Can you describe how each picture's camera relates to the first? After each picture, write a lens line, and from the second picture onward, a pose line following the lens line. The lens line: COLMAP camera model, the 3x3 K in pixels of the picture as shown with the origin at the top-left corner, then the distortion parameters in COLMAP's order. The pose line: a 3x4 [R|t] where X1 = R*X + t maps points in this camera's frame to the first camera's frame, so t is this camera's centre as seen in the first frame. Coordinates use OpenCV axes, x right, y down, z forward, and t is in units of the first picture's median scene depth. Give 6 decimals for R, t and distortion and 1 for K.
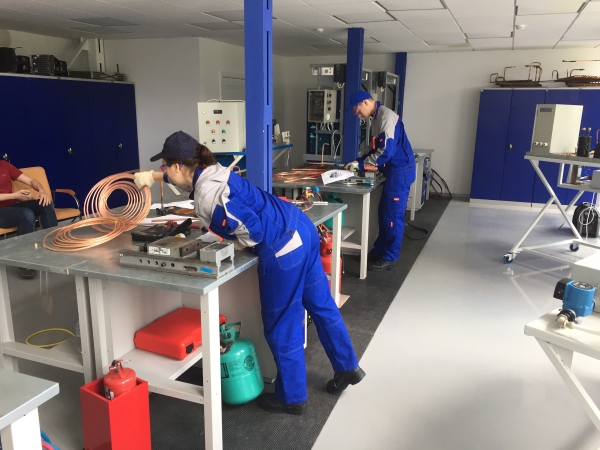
lens RADIAL K [[507.4, 0, 300.0], [0, 507.4, 225.0], [0, 0, 1]] dist [0.010087, 0.008431]
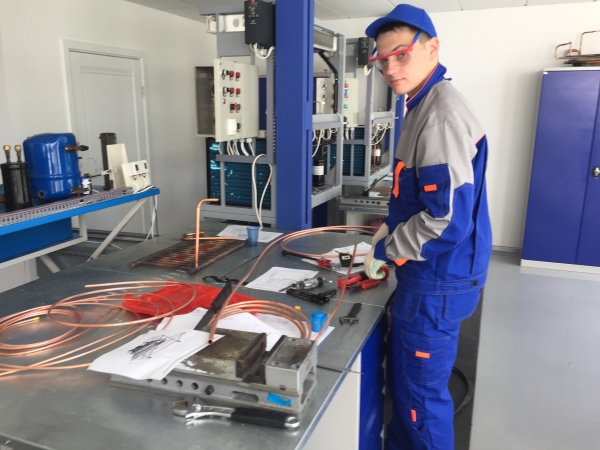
lens RADIAL K [[507.4, 0, 300.0], [0, 507.4, 225.0], [0, 0, 1]] dist [0.010087, 0.008431]
pose [[0.999917, -0.012755, 0.001592, 0.105169], [0.012759, 0.999917, -0.002048, -0.122948], [-0.001566, 0.002068, 0.999997, 0.548900]]
